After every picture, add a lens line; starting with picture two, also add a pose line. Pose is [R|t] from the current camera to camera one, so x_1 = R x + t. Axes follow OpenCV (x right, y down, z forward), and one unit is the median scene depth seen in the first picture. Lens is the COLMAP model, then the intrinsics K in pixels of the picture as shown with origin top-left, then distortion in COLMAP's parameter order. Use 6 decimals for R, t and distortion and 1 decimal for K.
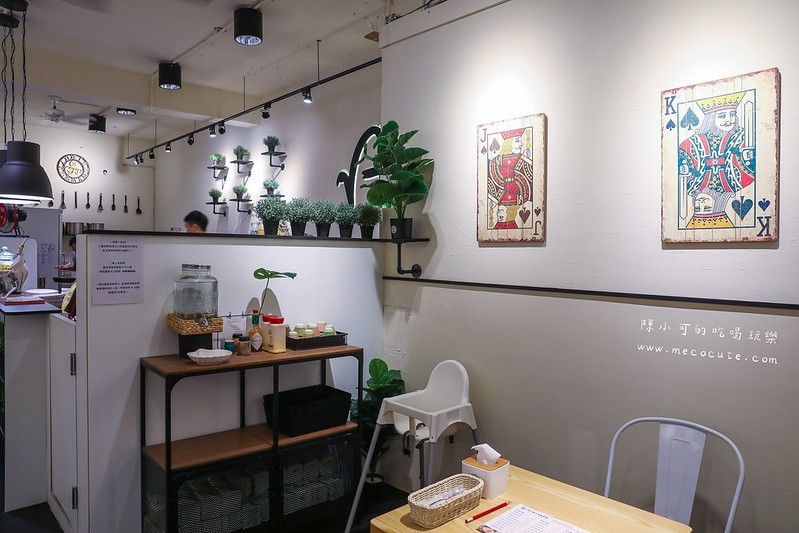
lens RADIAL K [[569.2, 0, 399.8], [0, 569.2, 253.9], [0, 0, 1]] dist [-0.082825, 0.001035]
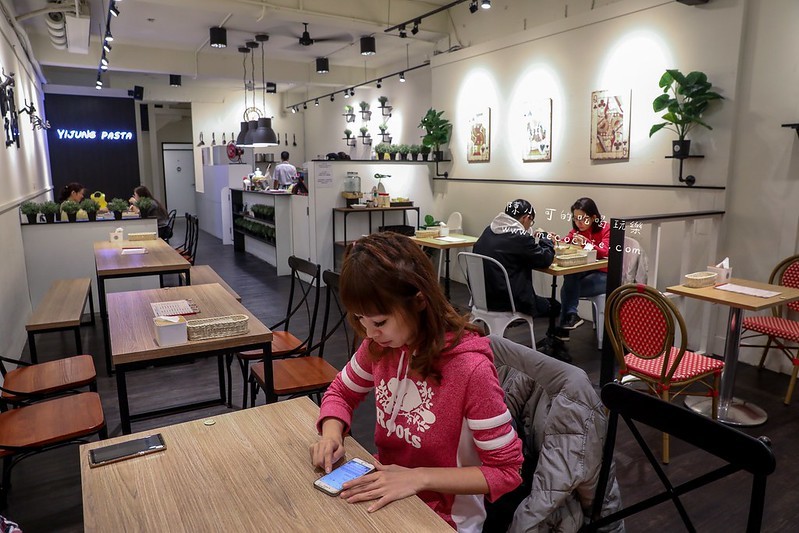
lens RADIAL K [[569.2, 0, 399.8], [0, 569.2, 253.9], [0, 0, 1]] dist [-0.082825, 0.001035]
pose [[0.978866, 0.014335, -0.203999, 0.311525], [0.013748, 0.990671, 0.135583, 0.032977], [0.204040, -0.135522, 0.969537, -1.230412]]
